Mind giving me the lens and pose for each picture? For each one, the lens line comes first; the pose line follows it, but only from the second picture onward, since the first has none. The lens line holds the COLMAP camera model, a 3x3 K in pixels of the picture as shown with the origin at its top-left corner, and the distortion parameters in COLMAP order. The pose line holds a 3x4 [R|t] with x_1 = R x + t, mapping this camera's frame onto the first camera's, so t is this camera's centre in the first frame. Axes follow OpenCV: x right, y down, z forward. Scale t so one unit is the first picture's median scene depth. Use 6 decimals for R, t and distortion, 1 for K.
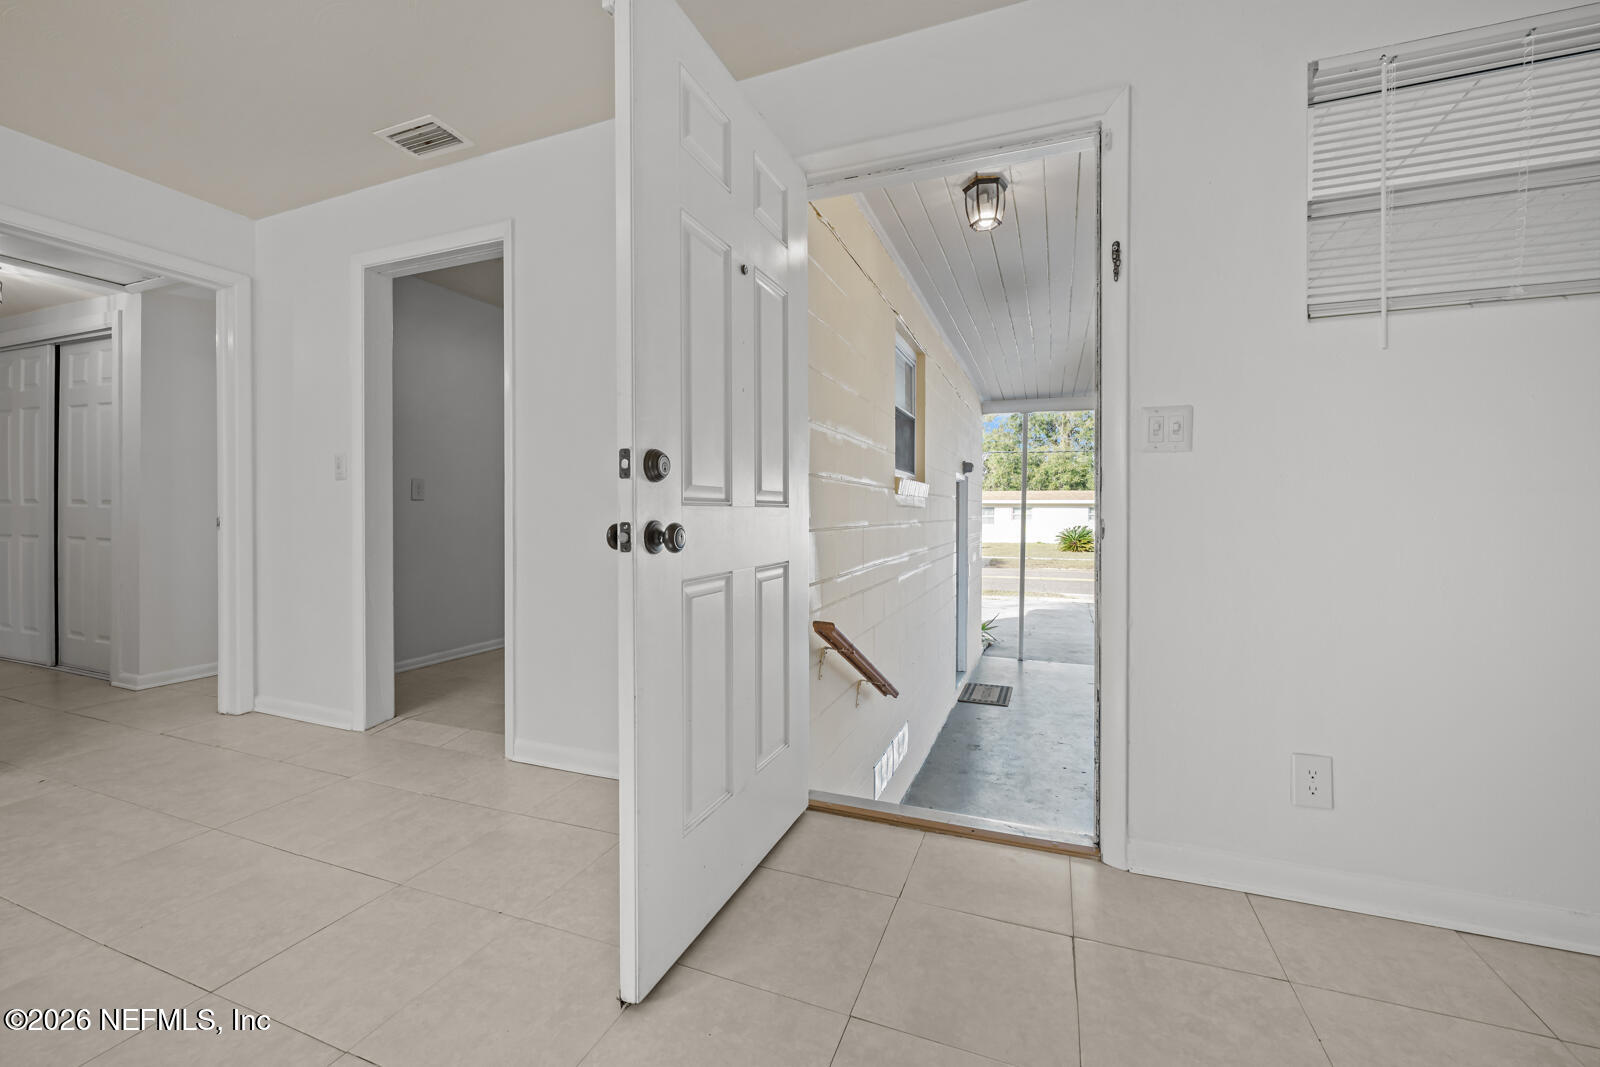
lens RADIAL K [[637.2, 0, 811.0], [0, 637.2, 518.8], [0, 0, 1]] dist [0.002494, 0.000181]
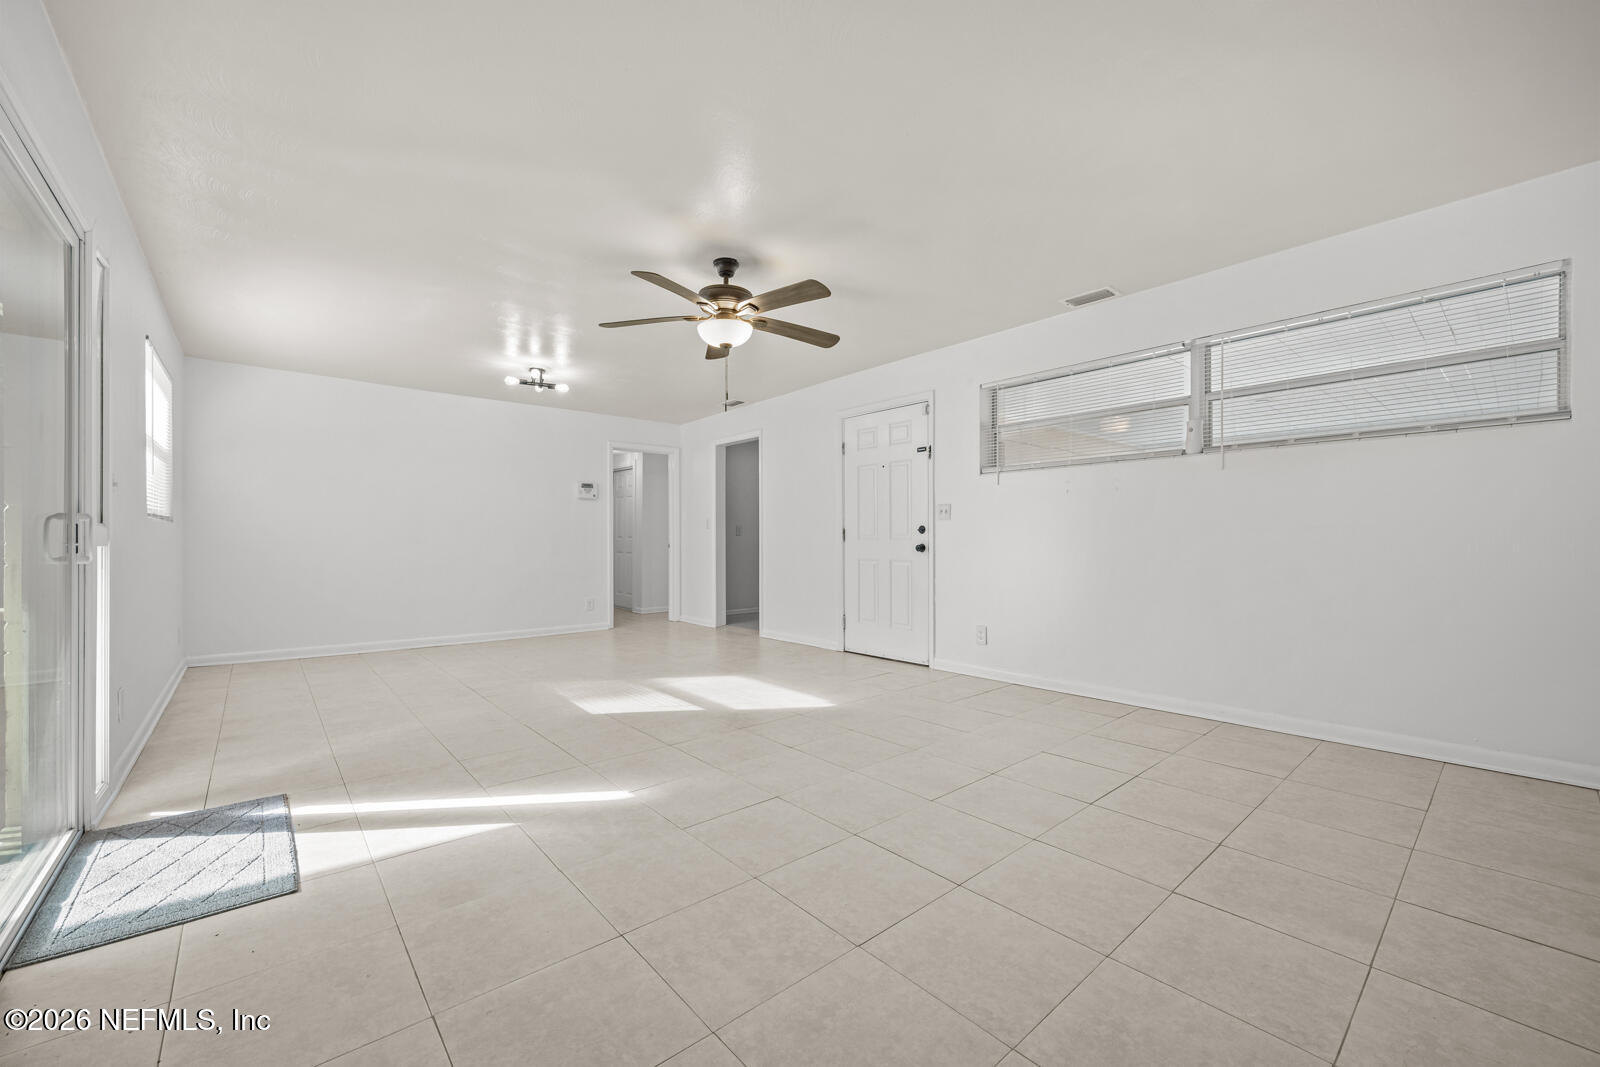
lens RADIAL K [[637.2, 0, 799.2], [0, 637.2, 540.0], [0, 0, 1]] dist [0.002494, 0.000181]
pose [[0.879858, -0.003764, -0.475222, 0.737931], [-0.001549, 0.999941, -0.010788, 0.008970], [0.475234, 0.010228, 0.879800, -0.991781]]
